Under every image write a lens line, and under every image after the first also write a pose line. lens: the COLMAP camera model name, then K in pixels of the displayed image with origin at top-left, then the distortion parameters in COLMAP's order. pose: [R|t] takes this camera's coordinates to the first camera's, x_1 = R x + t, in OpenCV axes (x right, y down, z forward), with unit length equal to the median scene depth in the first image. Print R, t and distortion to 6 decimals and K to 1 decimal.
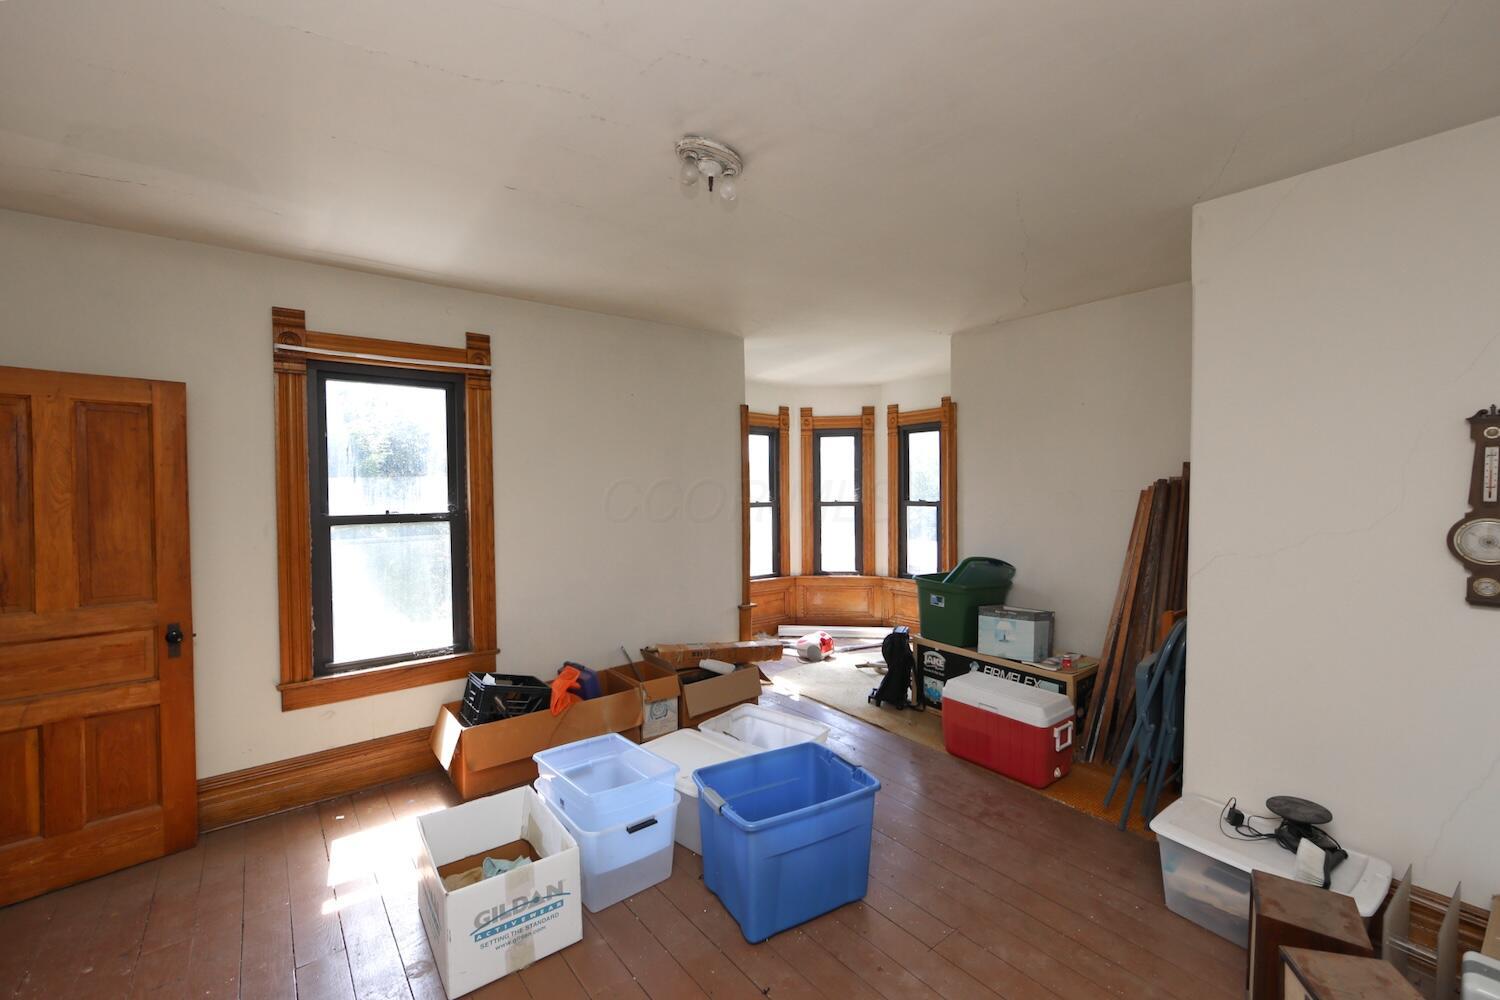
lens RADIAL K [[611.5, 0, 750.0], [0, 611.5, 500.0], [0, 0, 1]] dist [-0.001832, -0.000091]
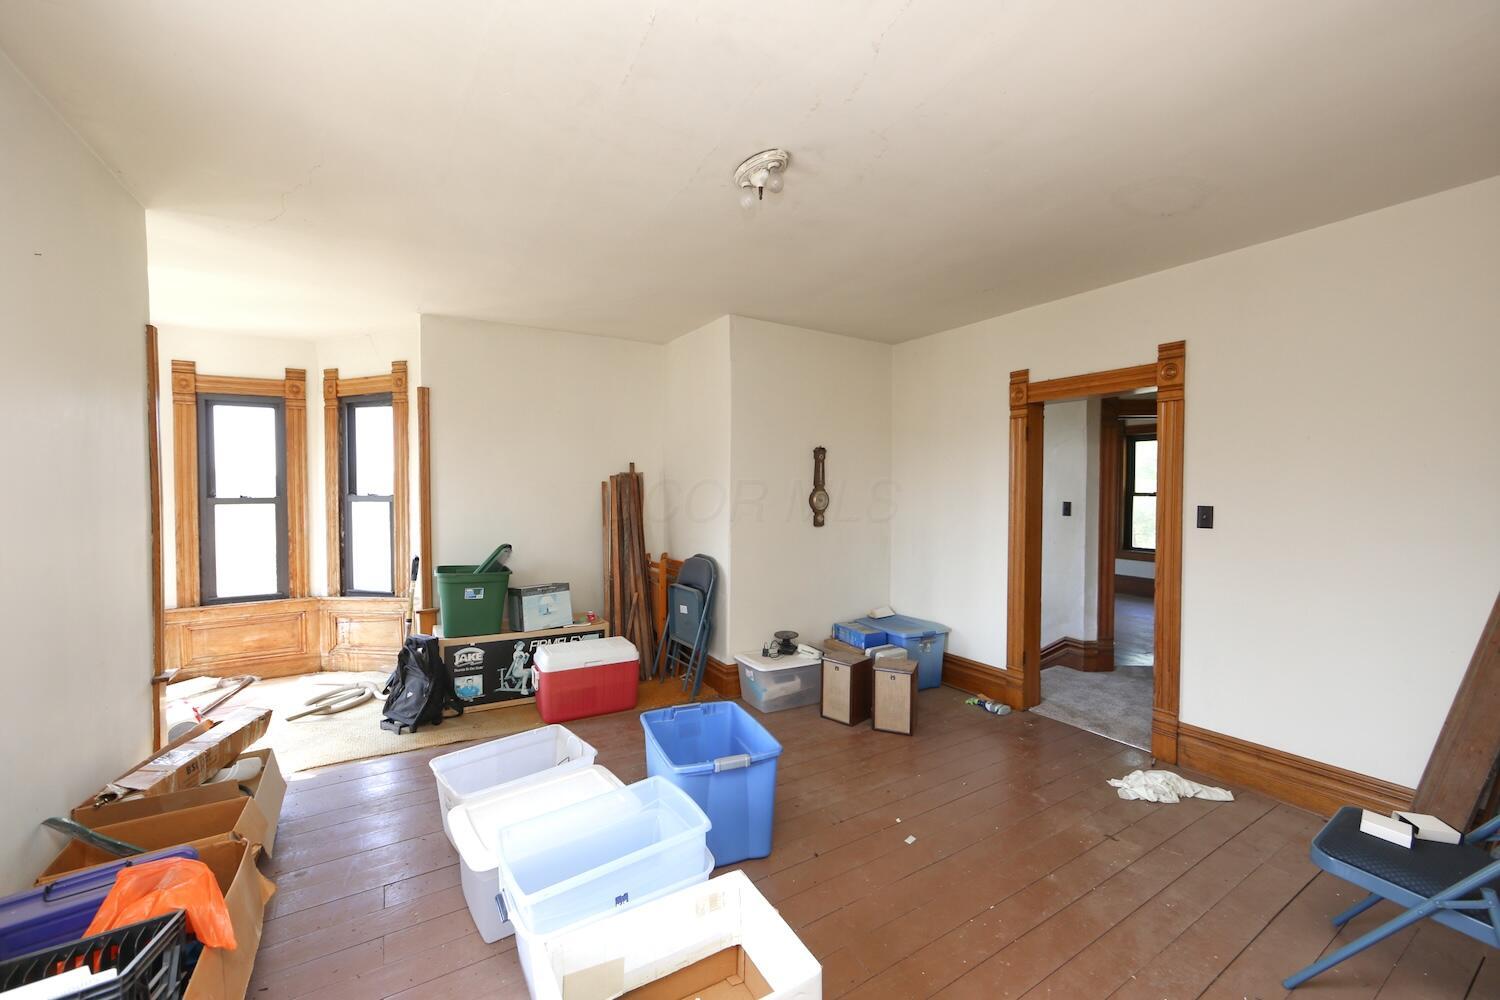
lens RADIAL K [[611.5, 0, 750.0], [0, 611.5, 500.0], [0, 0, 1]] dist [-0.001832, -0.000091]
pose [[0.138670, -0.024049, 0.990047, -0.566057], [0.021546, 0.999542, 0.021262, 0.003603], [-0.990104, 0.018383, 0.139125, 0.406790]]
